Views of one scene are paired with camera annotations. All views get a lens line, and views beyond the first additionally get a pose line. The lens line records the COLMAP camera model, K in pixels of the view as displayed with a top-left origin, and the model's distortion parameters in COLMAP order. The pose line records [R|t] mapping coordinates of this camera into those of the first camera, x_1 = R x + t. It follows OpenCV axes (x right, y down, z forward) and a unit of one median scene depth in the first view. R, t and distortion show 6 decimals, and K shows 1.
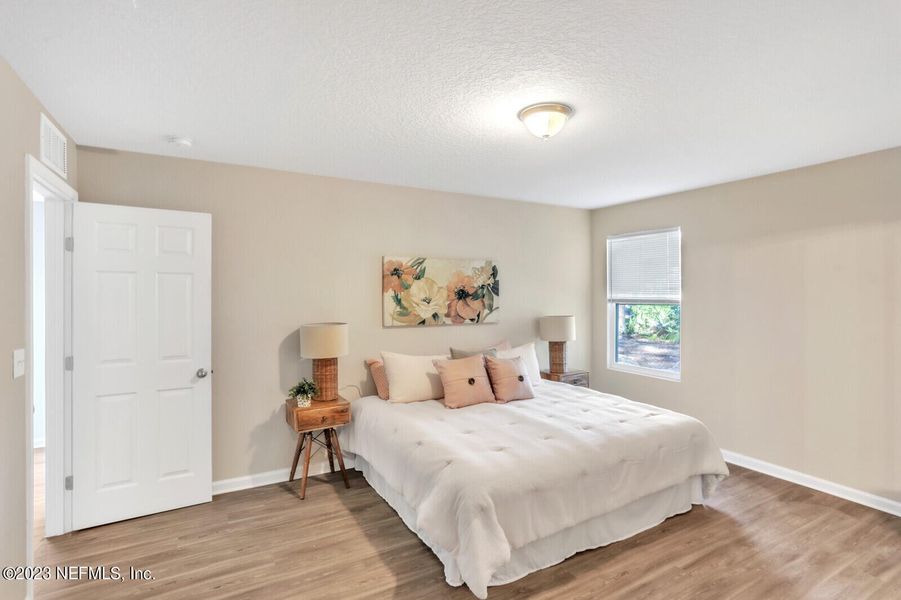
lens RADIAL K [[449.6, 0, 452.7], [0, 449.6, 297.8], [0, 0, 1]] dist [-0.053450, 0.023683]
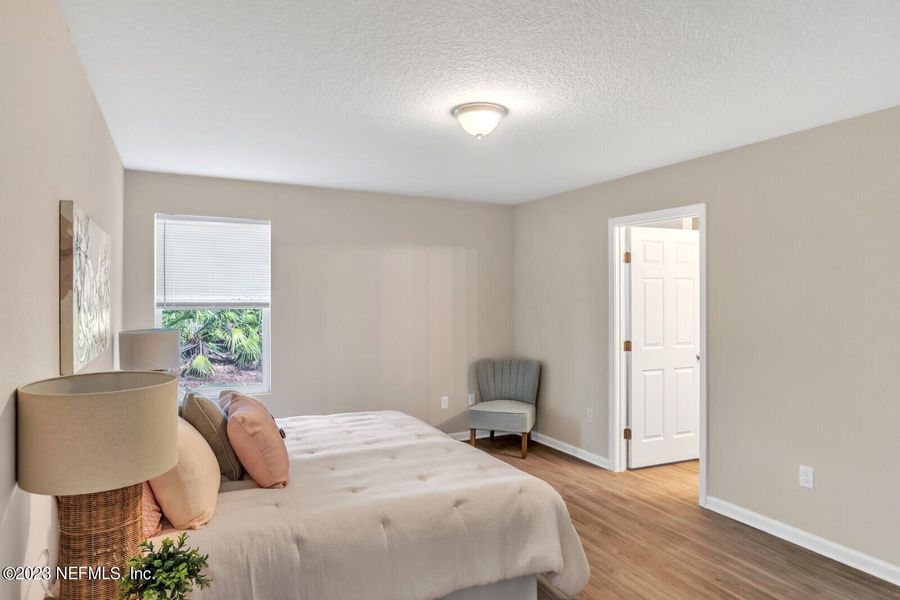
lens RADIAL K [[548.1, 0, 451.0], [0, 548.1, 298.4], [0, 0, 1]] dist [0.001033, 0.000074]
pose [[0.044861, -0.002782, 0.998989, -0.578195], [0.000860, 0.999996, 0.002746, -0.006591], [-0.998993, 0.000736, 0.044864, 0.580174]]
